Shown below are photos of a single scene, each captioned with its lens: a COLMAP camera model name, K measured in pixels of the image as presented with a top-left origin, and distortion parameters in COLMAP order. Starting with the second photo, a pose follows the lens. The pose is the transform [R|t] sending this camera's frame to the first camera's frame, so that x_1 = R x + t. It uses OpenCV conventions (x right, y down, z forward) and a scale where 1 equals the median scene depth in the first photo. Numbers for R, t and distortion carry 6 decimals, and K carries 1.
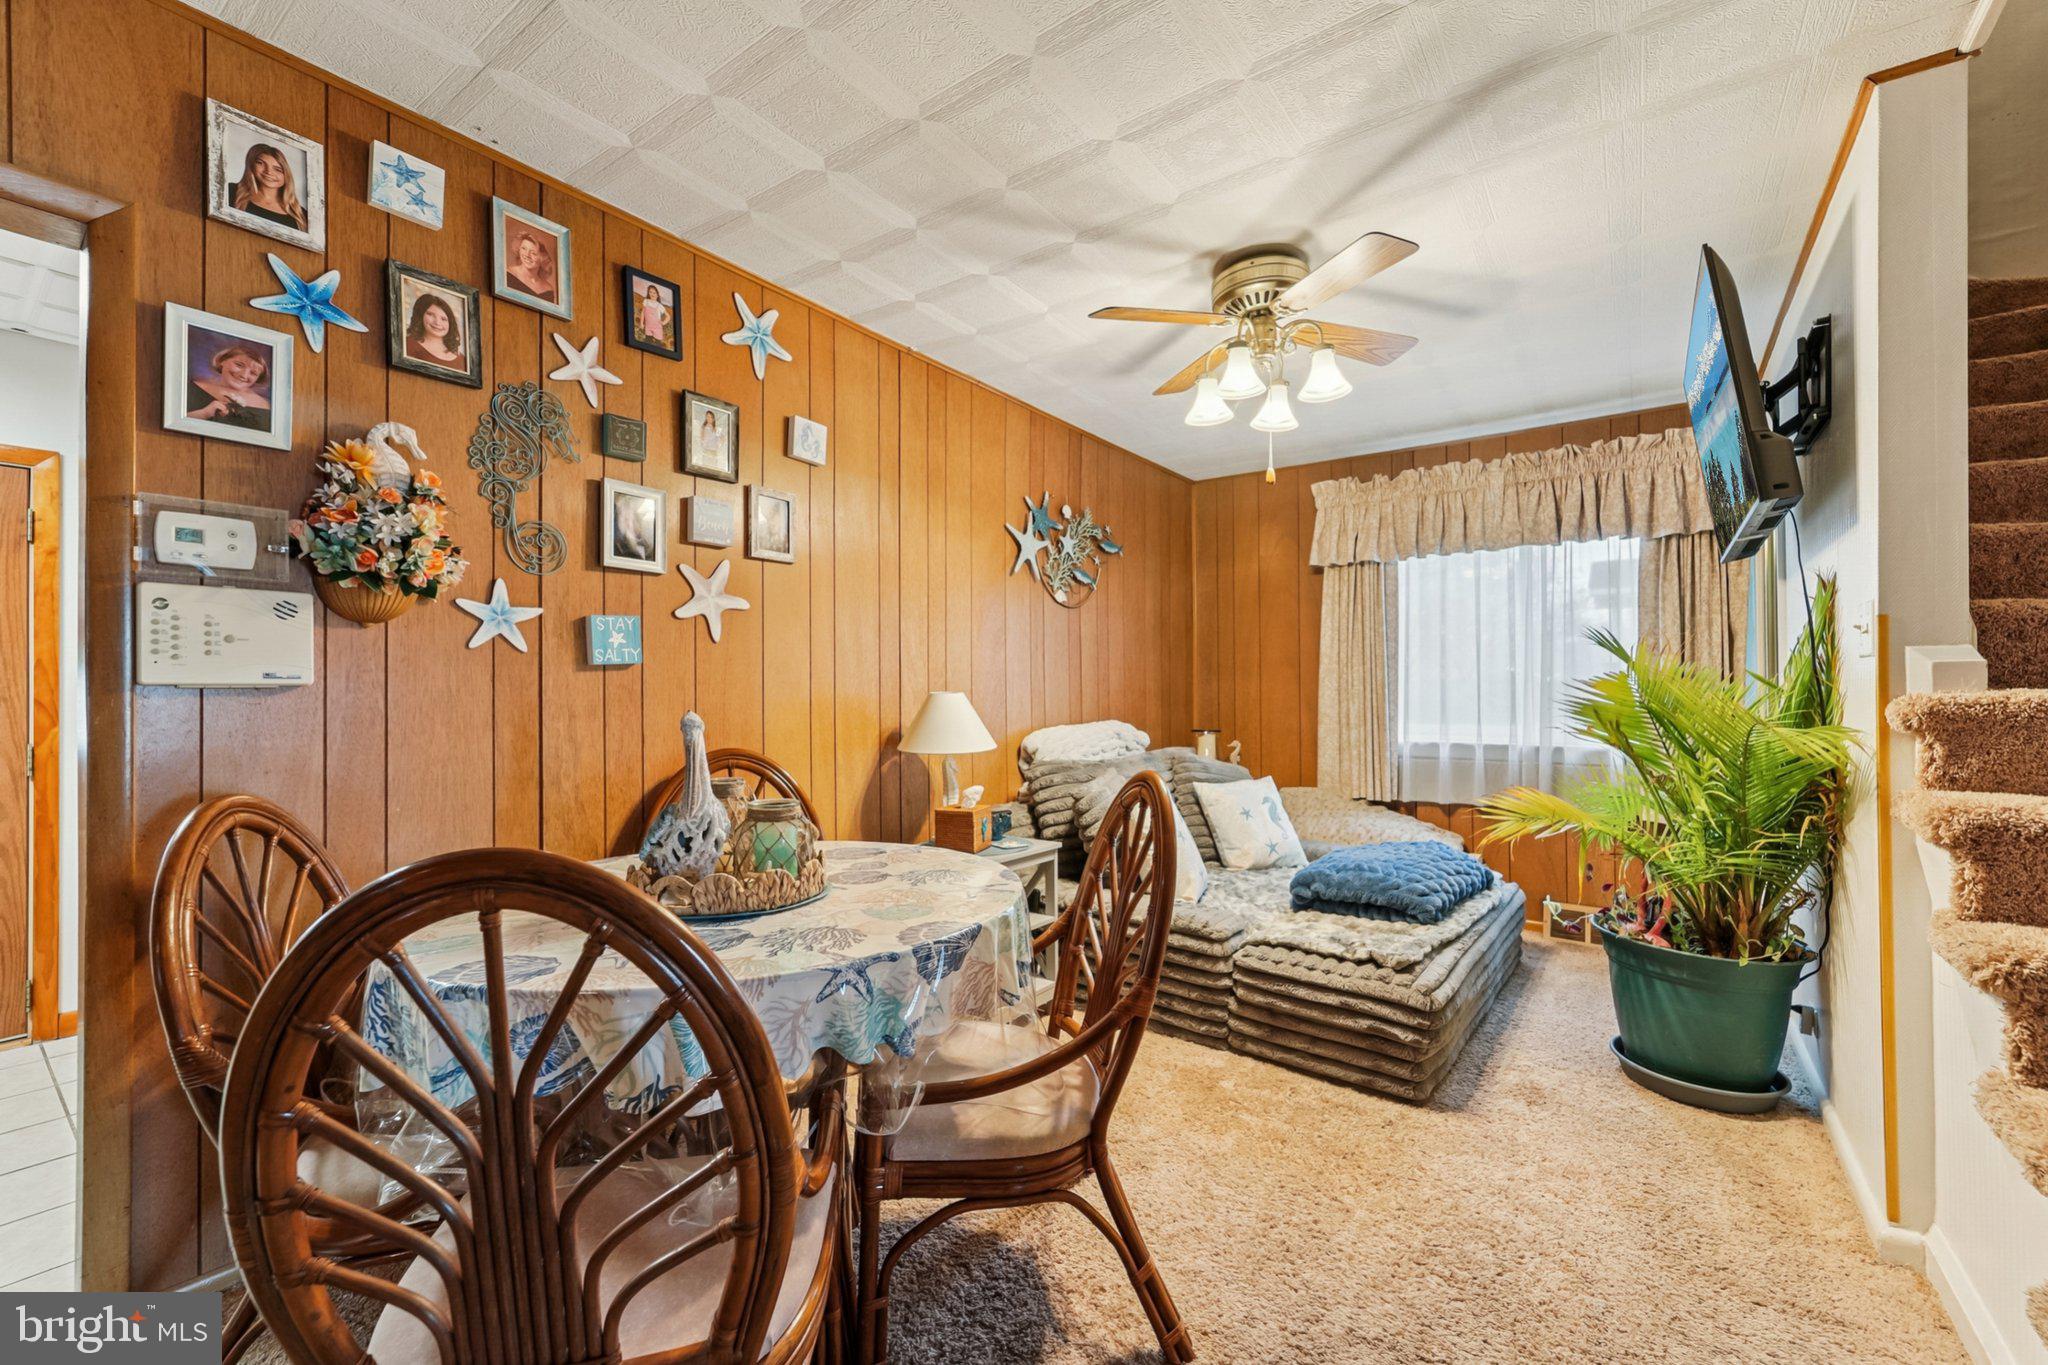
lens RADIAL K [[831.2, 0, 1024.1], [0, 831.2, 685.3], [0, 0, 1]] dist [0.013499, -0.001753]
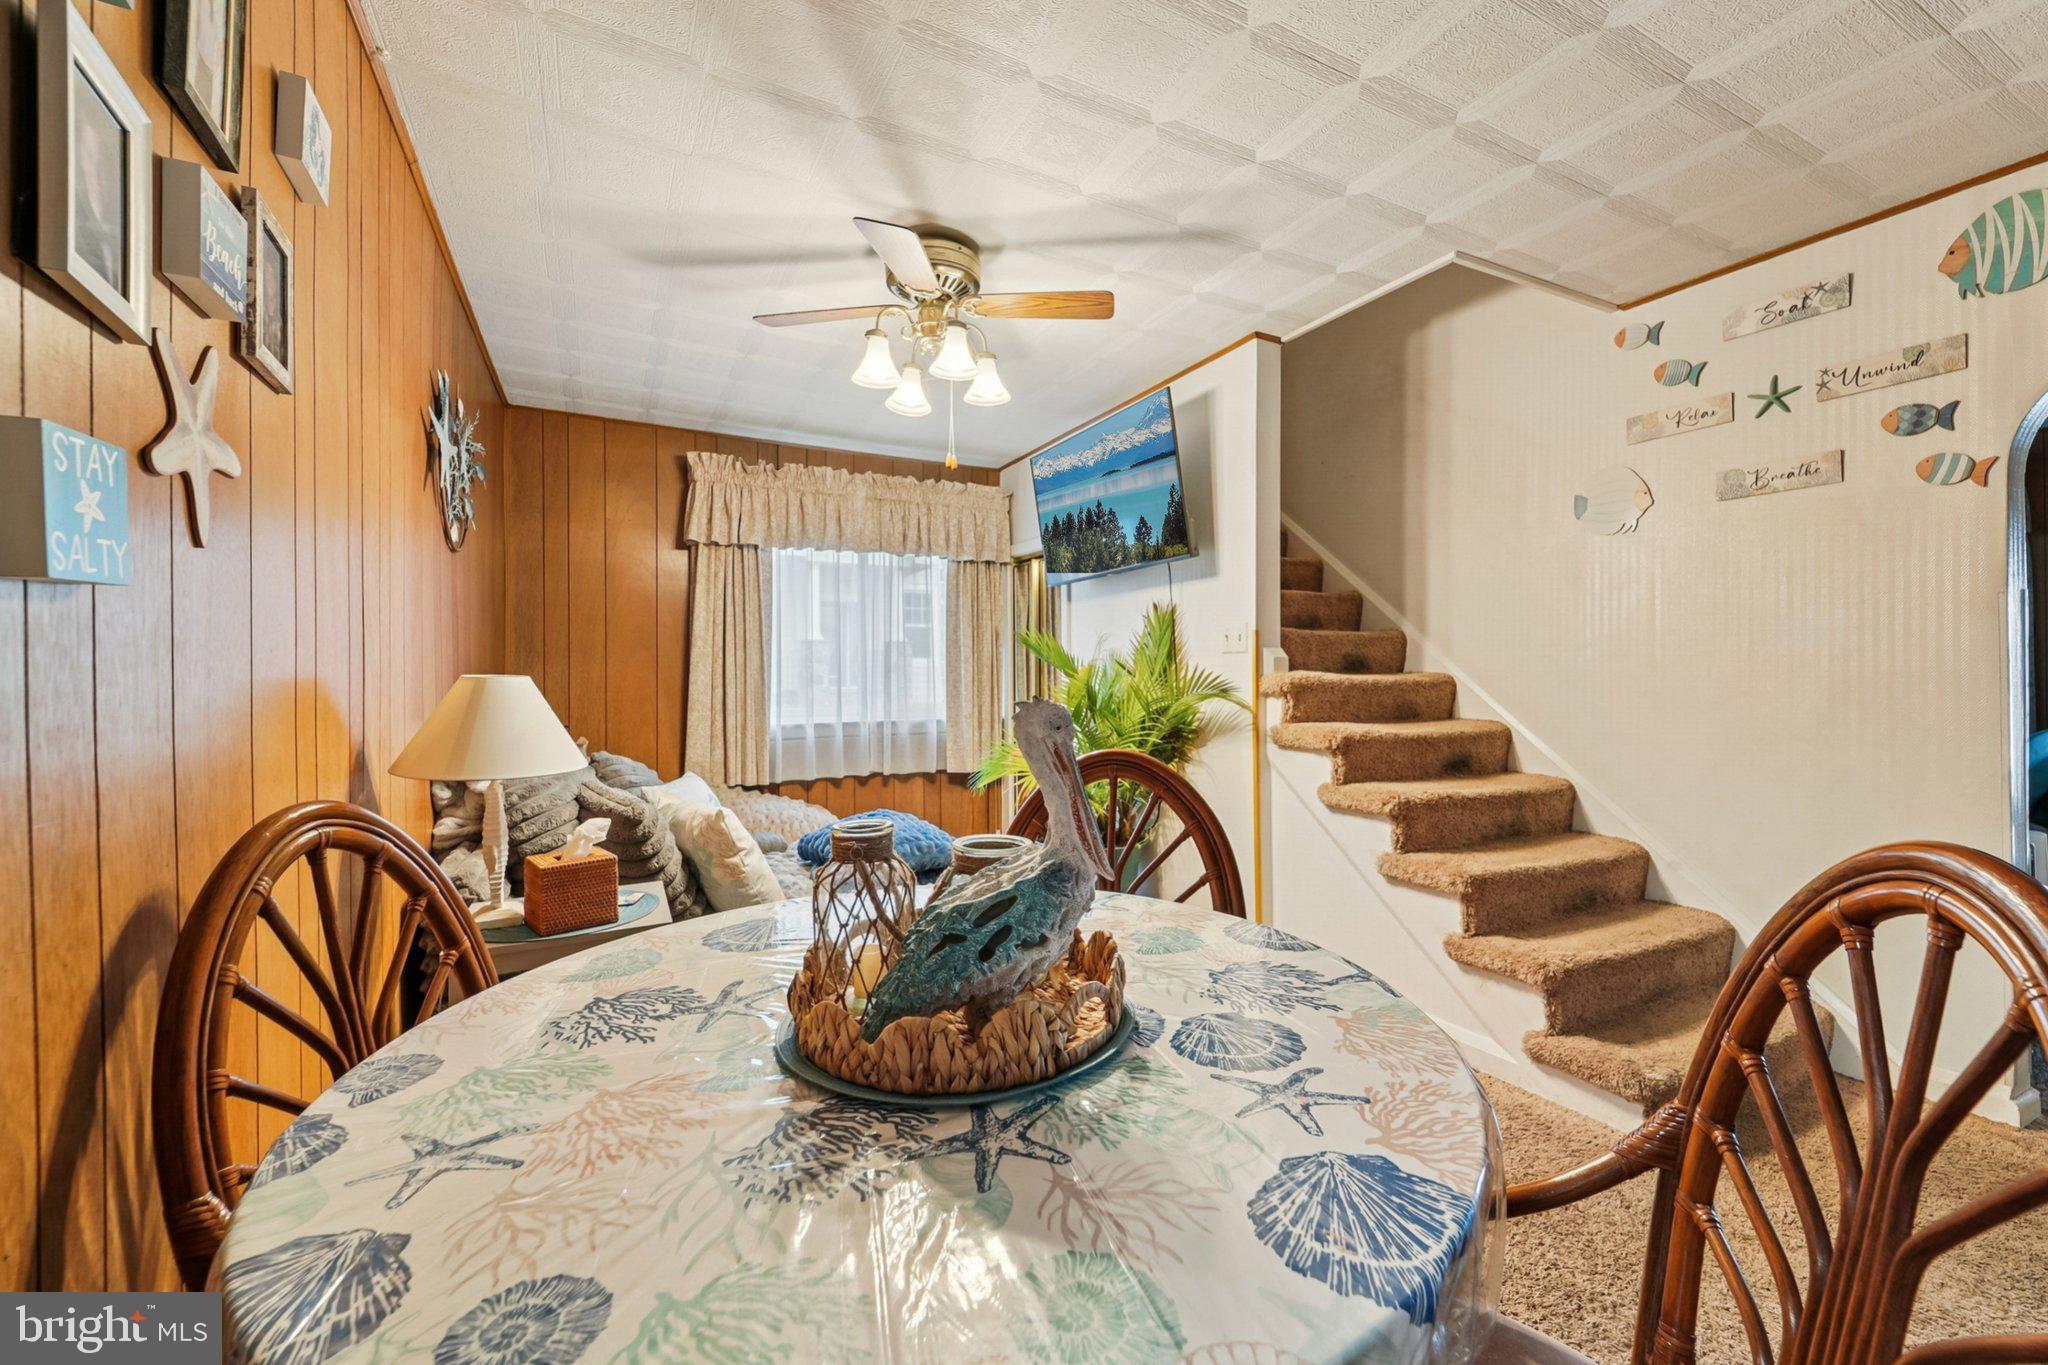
lens RADIAL K [[831.2, 0, 1021.9], [0, 831.2, 675.0], [0, 0, 1]] dist [0.013499, -0.001753]
pose [[0.431972, 0.000450, 0.901887, -0.424024], [-0.001793, 0.999998, 0.000360, 0.006353], [-0.901885, -0.001773, 0.431972, 0.350367]]
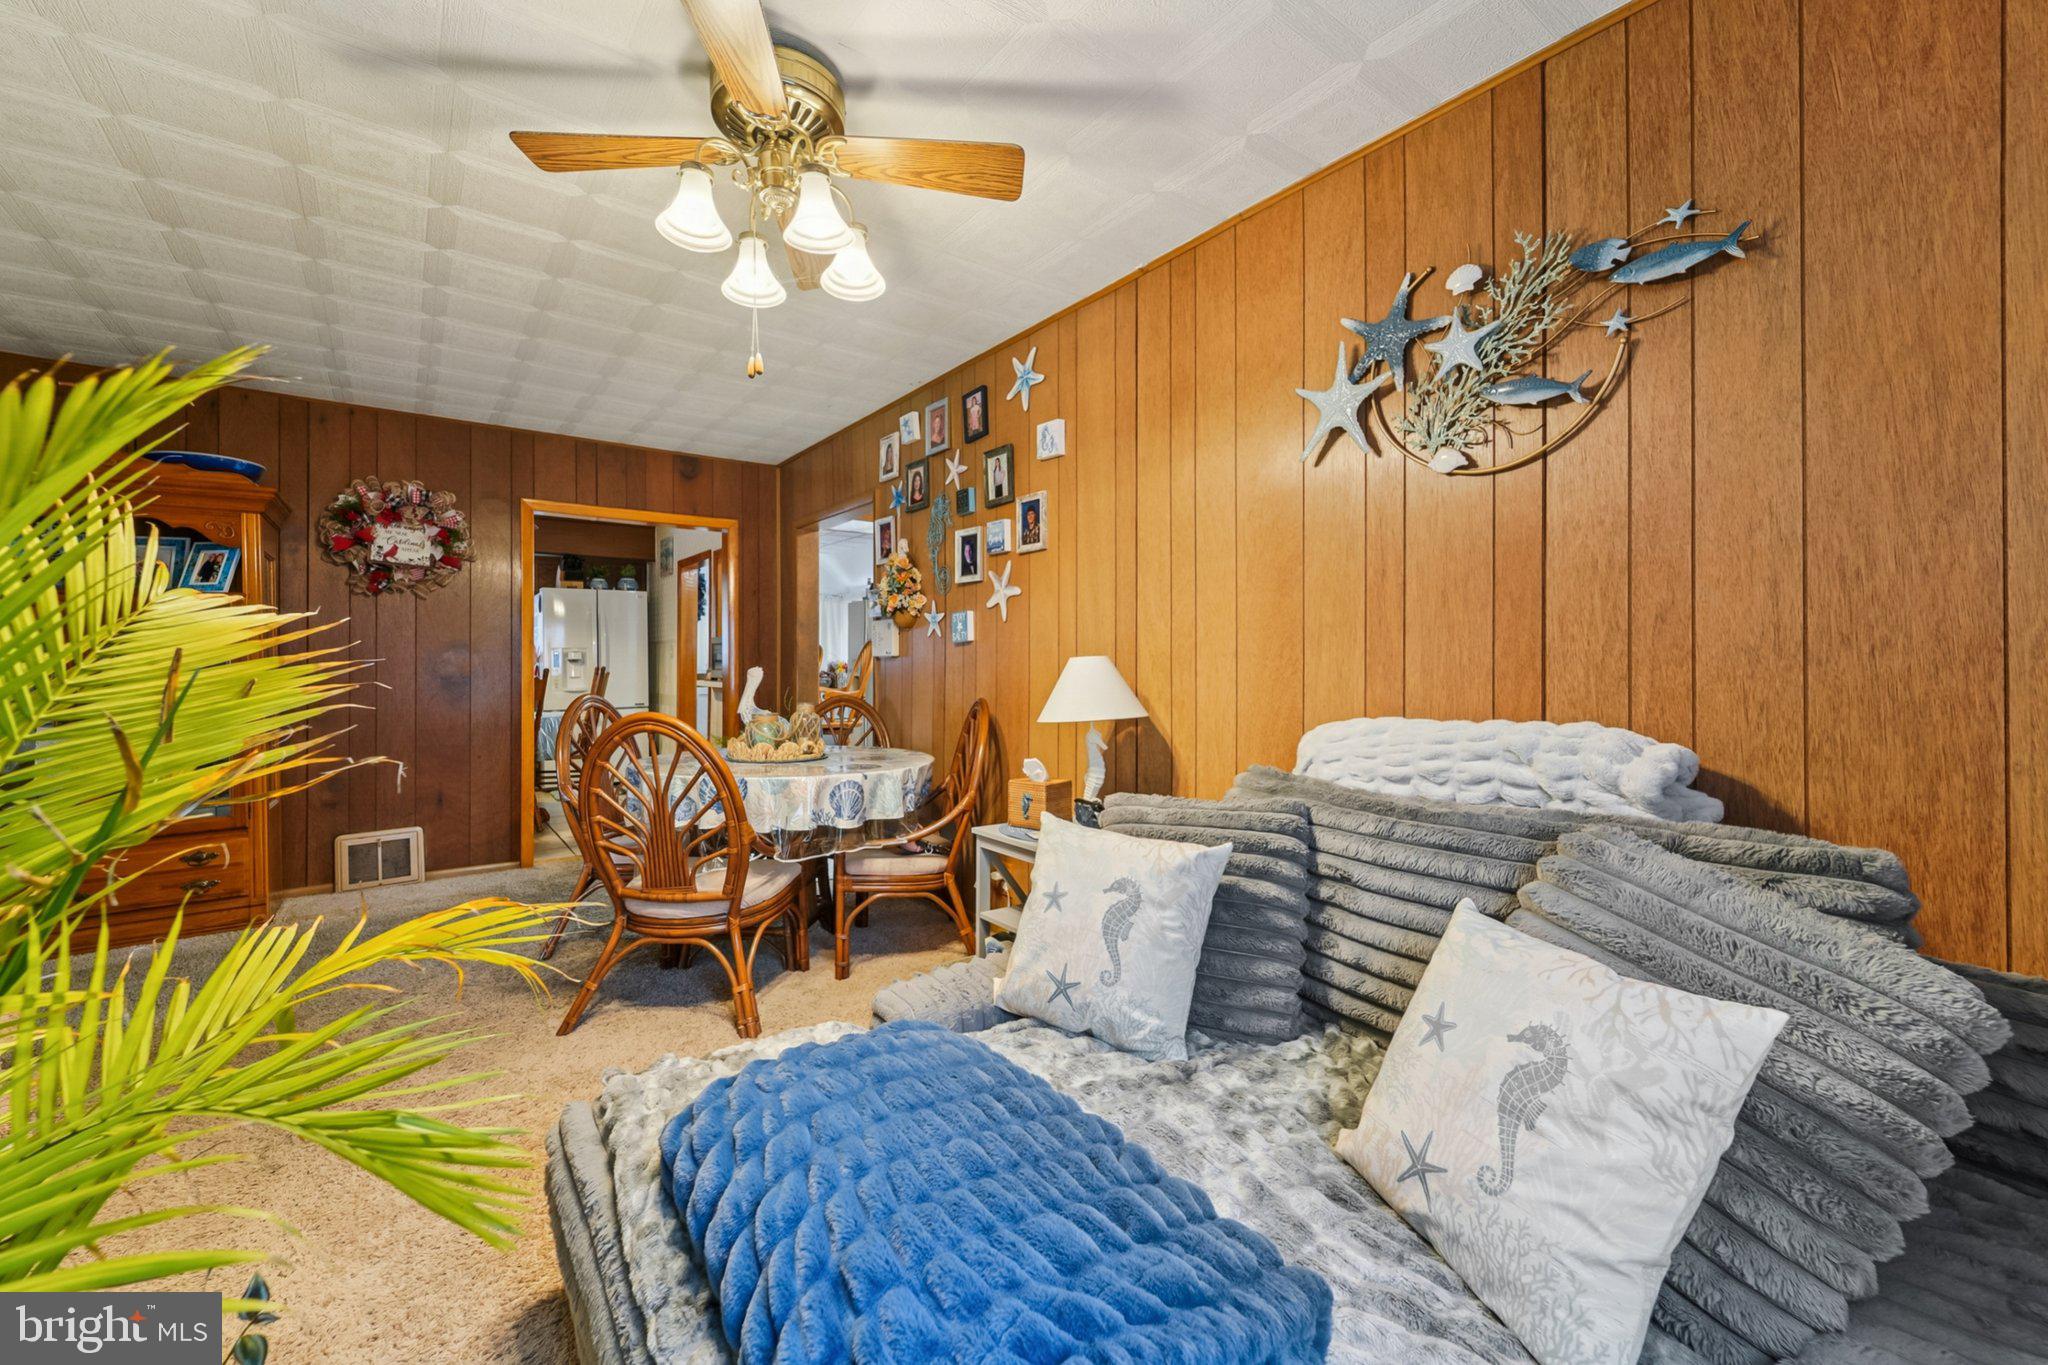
lens RADIAL K [[746.4, 0, 1023.6], [0, 746.4, 666.1], [0, 0, 1]] dist [0.000499, 0.000006]
pose [[-0.248351, 0.007329, -0.968642, 0.685500], [0.007624, 0.999955, 0.005612, 0.012497], [0.968640, -0.005991, -0.248396, 1.114114]]
